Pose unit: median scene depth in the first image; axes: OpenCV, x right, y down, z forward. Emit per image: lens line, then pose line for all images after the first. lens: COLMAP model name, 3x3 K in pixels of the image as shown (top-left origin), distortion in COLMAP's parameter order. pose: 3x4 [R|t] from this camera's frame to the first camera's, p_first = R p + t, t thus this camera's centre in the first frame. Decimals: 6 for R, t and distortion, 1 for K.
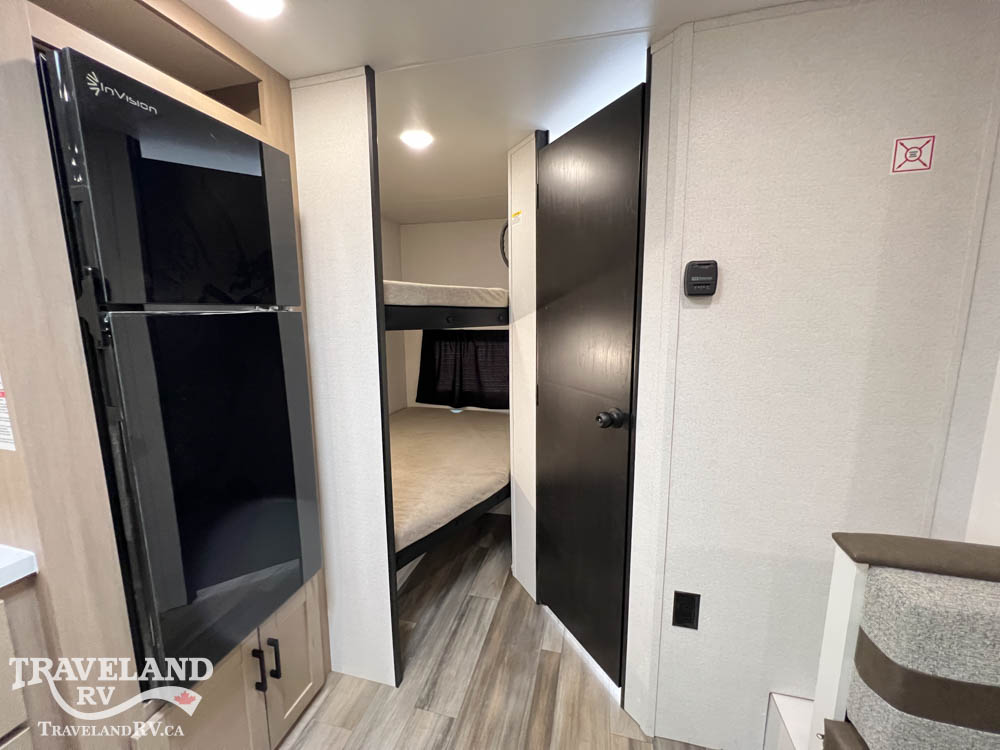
lens RADIAL K [[398.8, 0, 496.8], [0, 398.8, 372.9], [0, 0, 1]] dist [-0.001481, 0.000662]
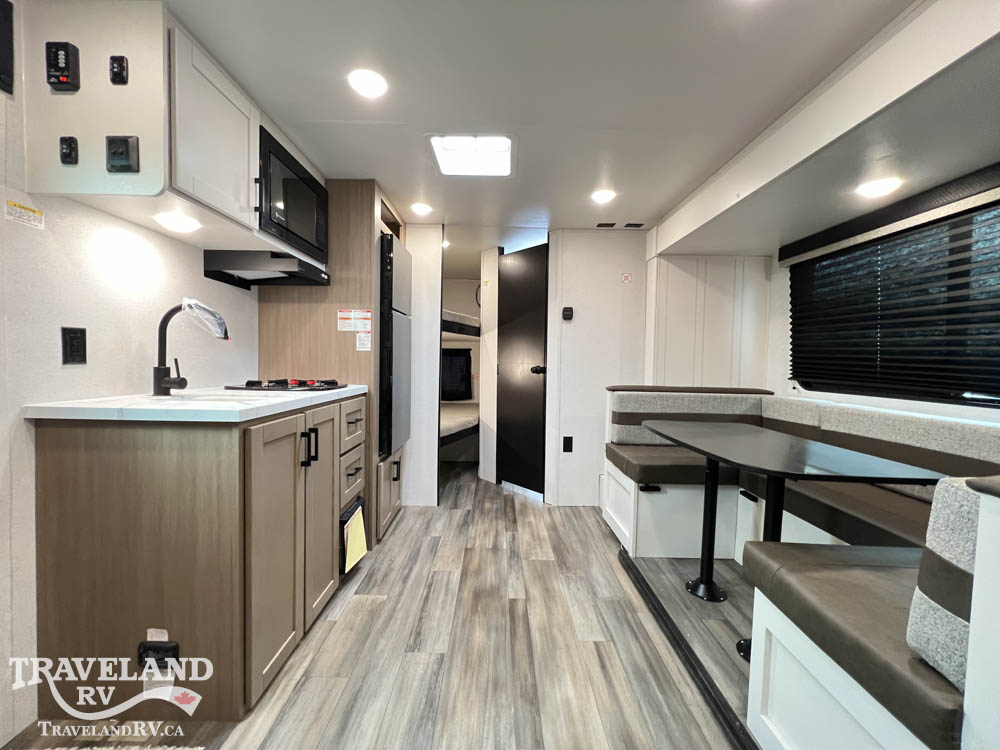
lens RADIAL K [[398.8, 0, 498.4], [0, 398.8, 373.7], [0, 0, 1]] dist [-0.001481, 0.000662]
pose [[0.966429, 0.015490, 0.256466, -0.390134], [0.014631, 0.993244, -0.115122, 0.290861], [-0.256517, 0.115009, 0.959673, -0.879796]]
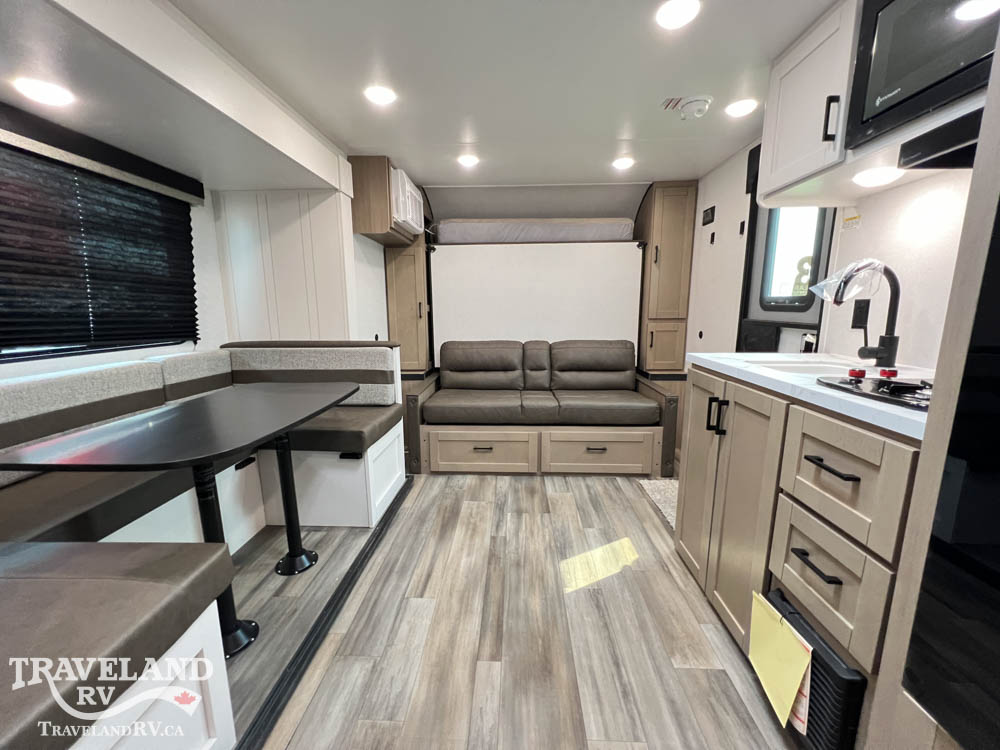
lens RADIAL K [[398.8, 0, 497.3], [0, 398.8, 374.0], [0, 0, 1]] dist [-0.001481, 0.000662]
pose [[-0.978304, 0.043220, -0.202618, 0.032470], [-0.023627, 0.948343, 0.316364, 0.021051], [0.205825, 0.314288, -0.926747, 0.647949]]
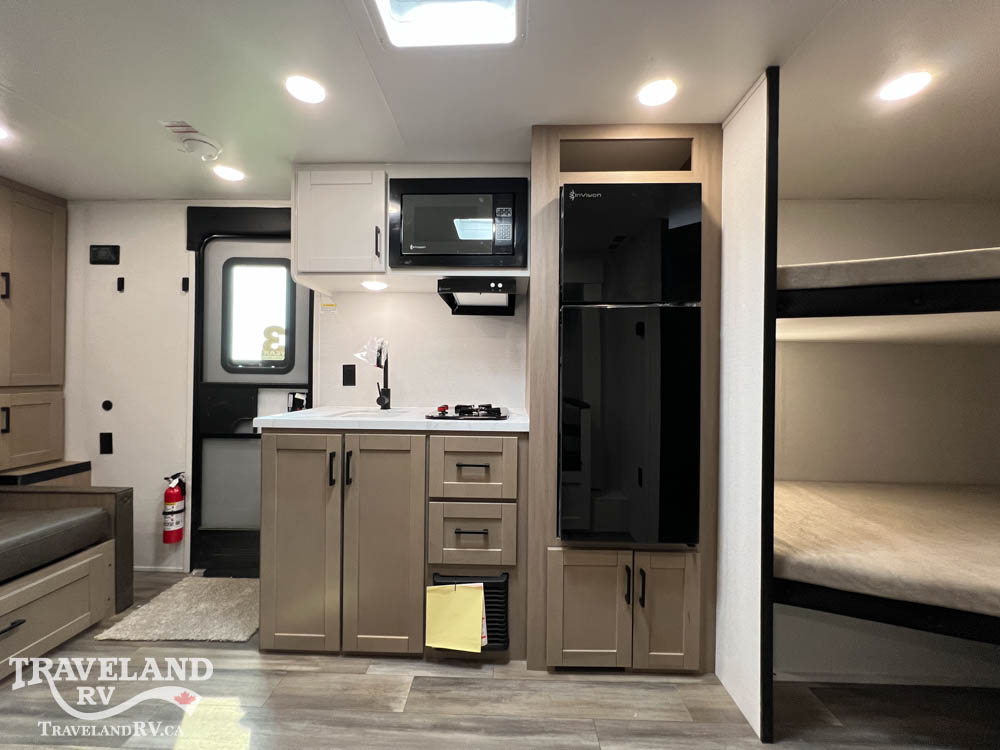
lens RADIAL K [[399.2, 0, 500.6], [0, 399.2, 373.9], [0, 0, 1]] dist [-0.002776, 0.000301]
pose [[0.227792, 0.005318, -0.973695, 0.349264], [-0.158479, 0.986854, -0.031686, 0.115588], [0.960726, 0.161528, 0.225640, 0.131200]]
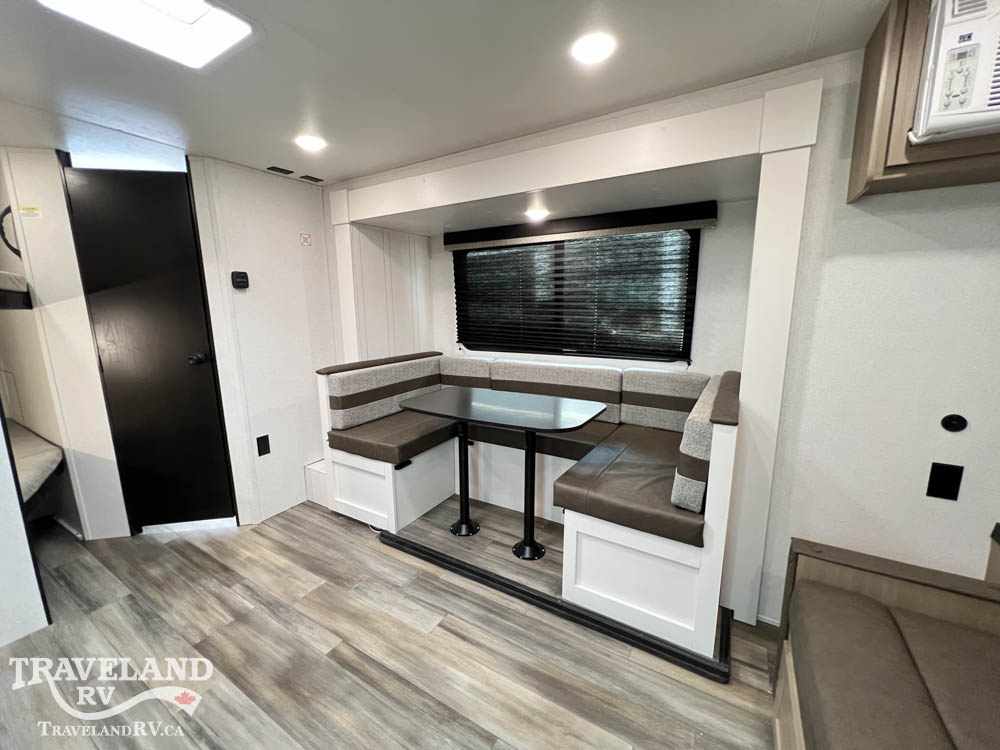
lens RADIAL K [[399.2, 0, 499.1], [0, 399.2, 373.5], [0, 0, 1]] dist [-0.002776, 0.000301]
pose [[0.281428, -0.160656, 0.946038, -0.685517], [0.156214, 0.980404, 0.120021, 0.122622], [-0.946782, 0.114008, 0.301010, -0.511130]]
